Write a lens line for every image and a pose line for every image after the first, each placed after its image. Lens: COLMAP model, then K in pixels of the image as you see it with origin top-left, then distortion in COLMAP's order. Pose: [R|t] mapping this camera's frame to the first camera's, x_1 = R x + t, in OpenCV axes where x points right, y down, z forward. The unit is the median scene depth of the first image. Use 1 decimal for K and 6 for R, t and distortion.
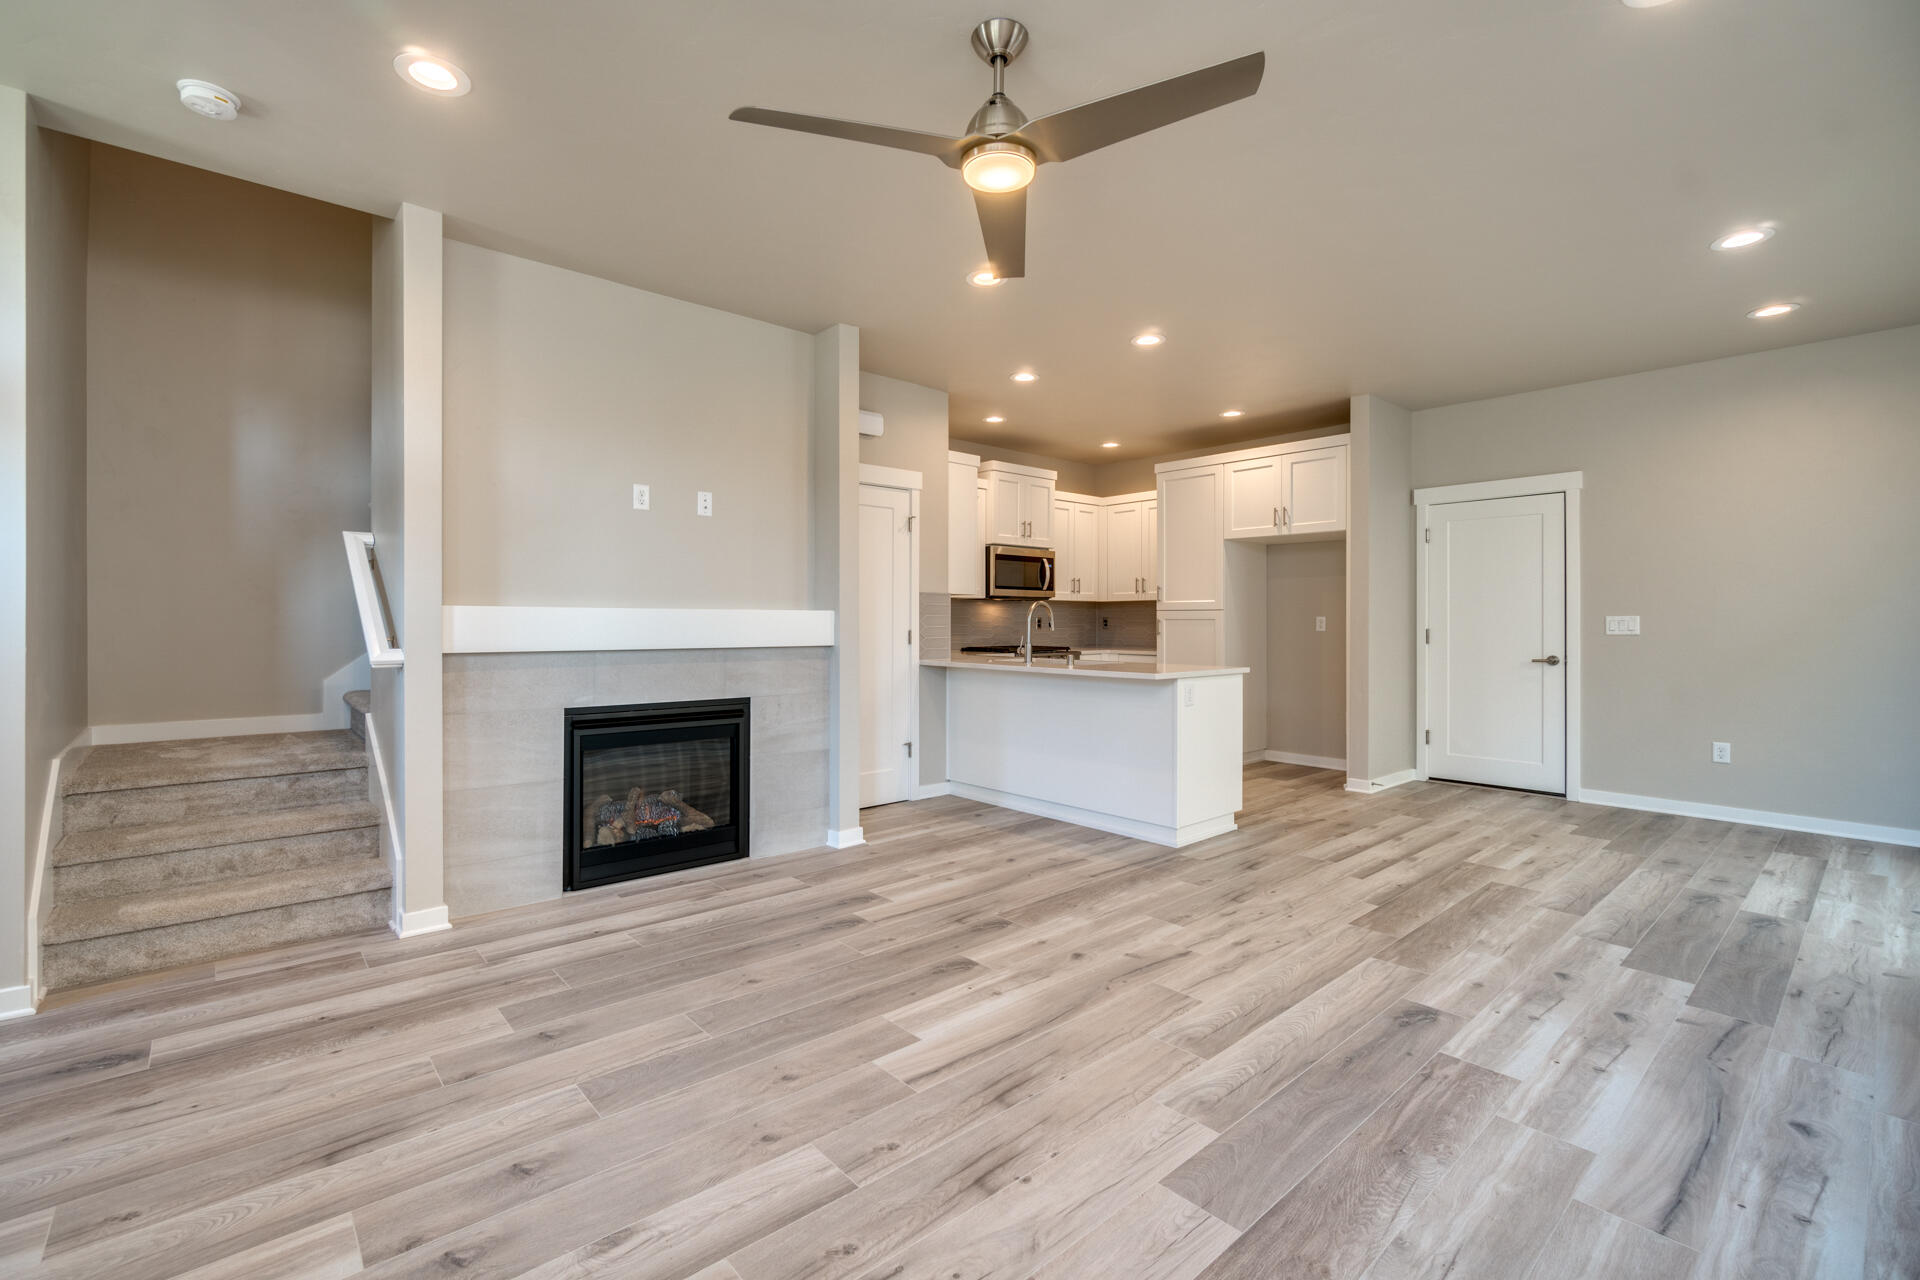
lens RADIAL K [[818.3, 0, 899.7], [0, 818.3, 627.3], [0, 0, 1]] dist [0.000929, 0.000962]
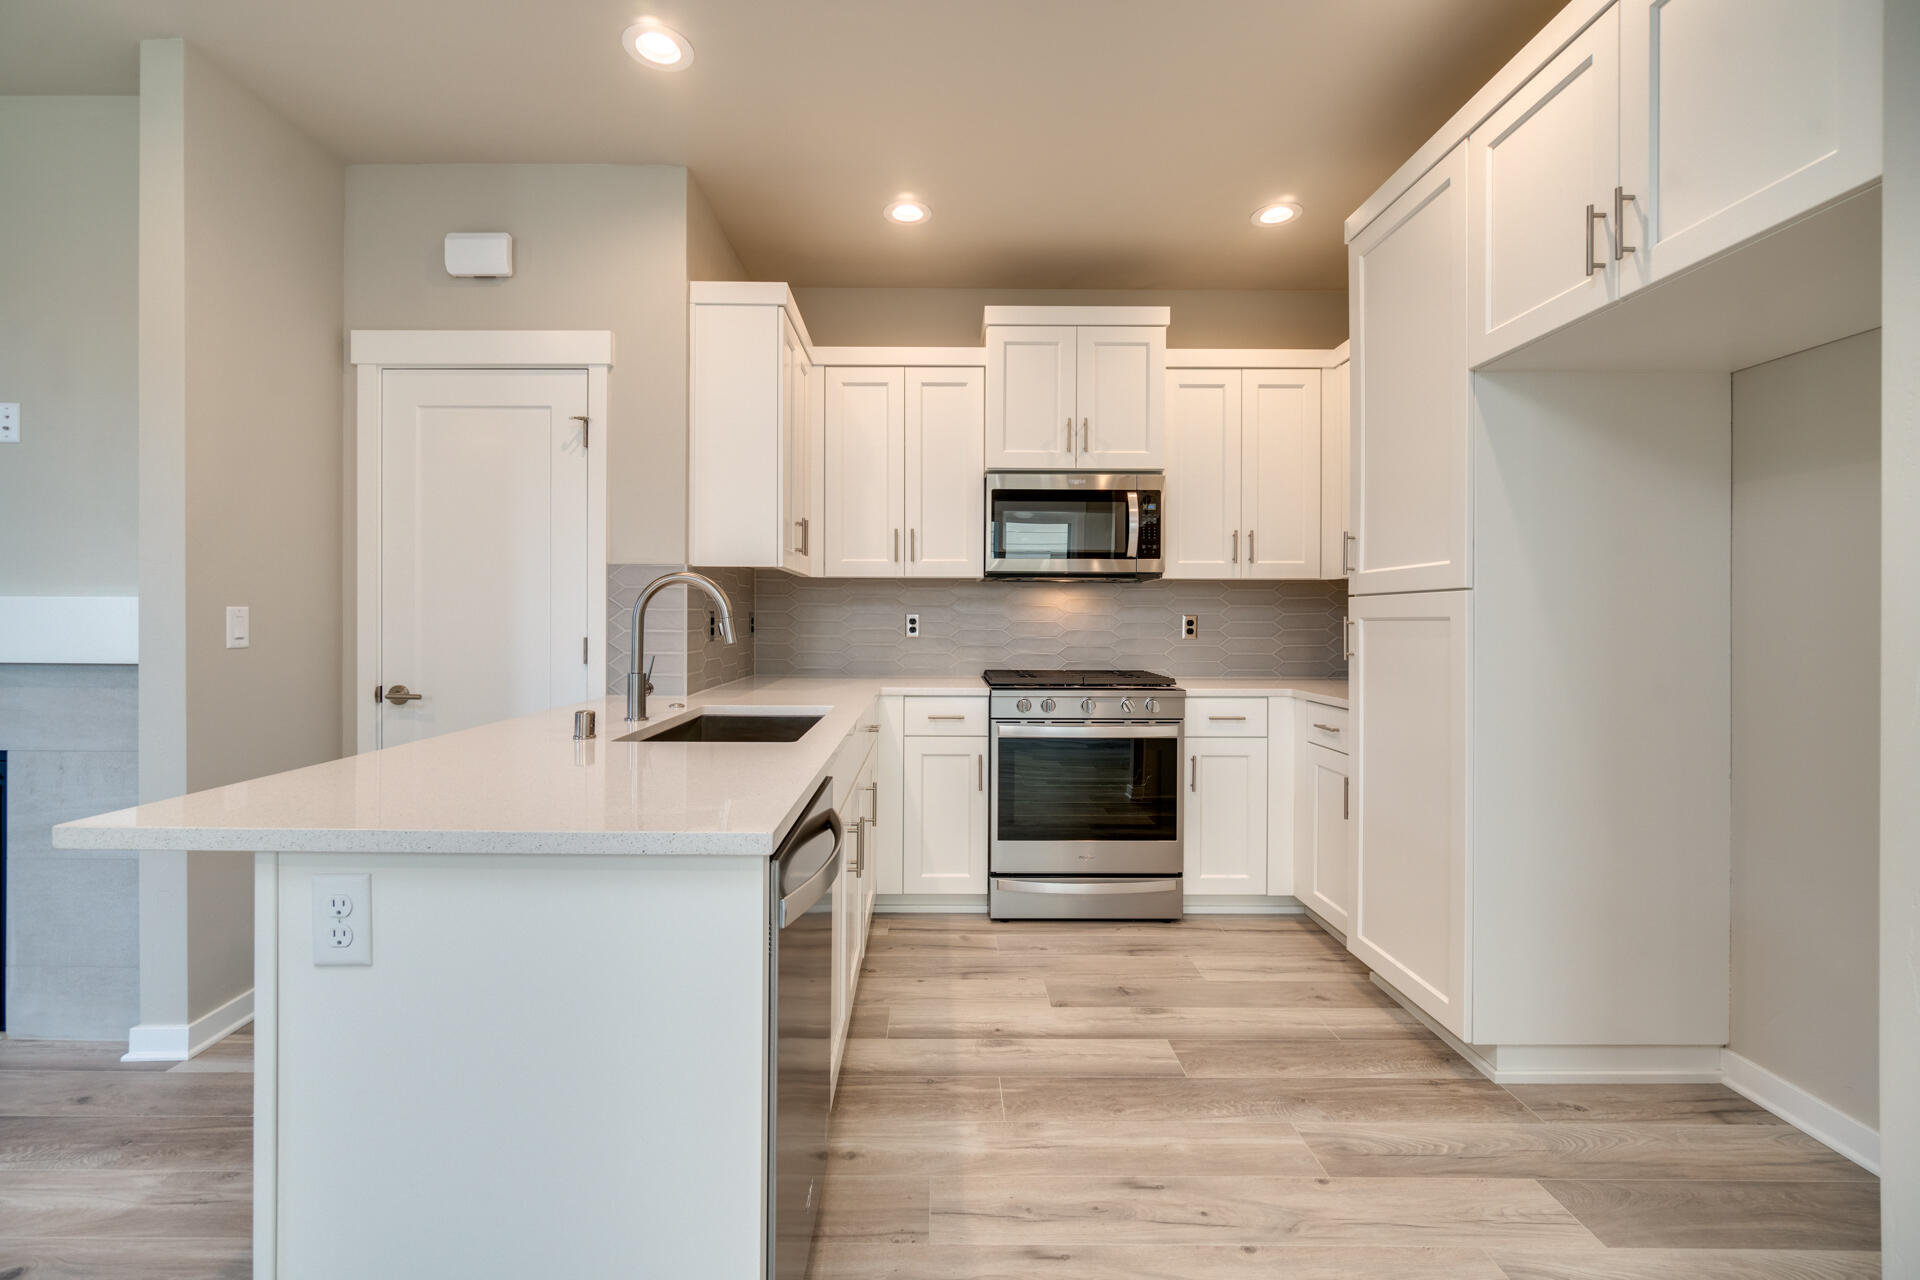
lens RADIAL K [[814.2, 0, 935.9], [0, 814.2, 624.3], [0, 0, 1]] dist [-0.002442, 0.000010]
pose [[0.779712, 0.006218, -0.626108, 0.843151], [-0.009433, 0.999954, -0.001815, -0.009107], [0.626068, 0.007321, 0.779734, 1.208768]]
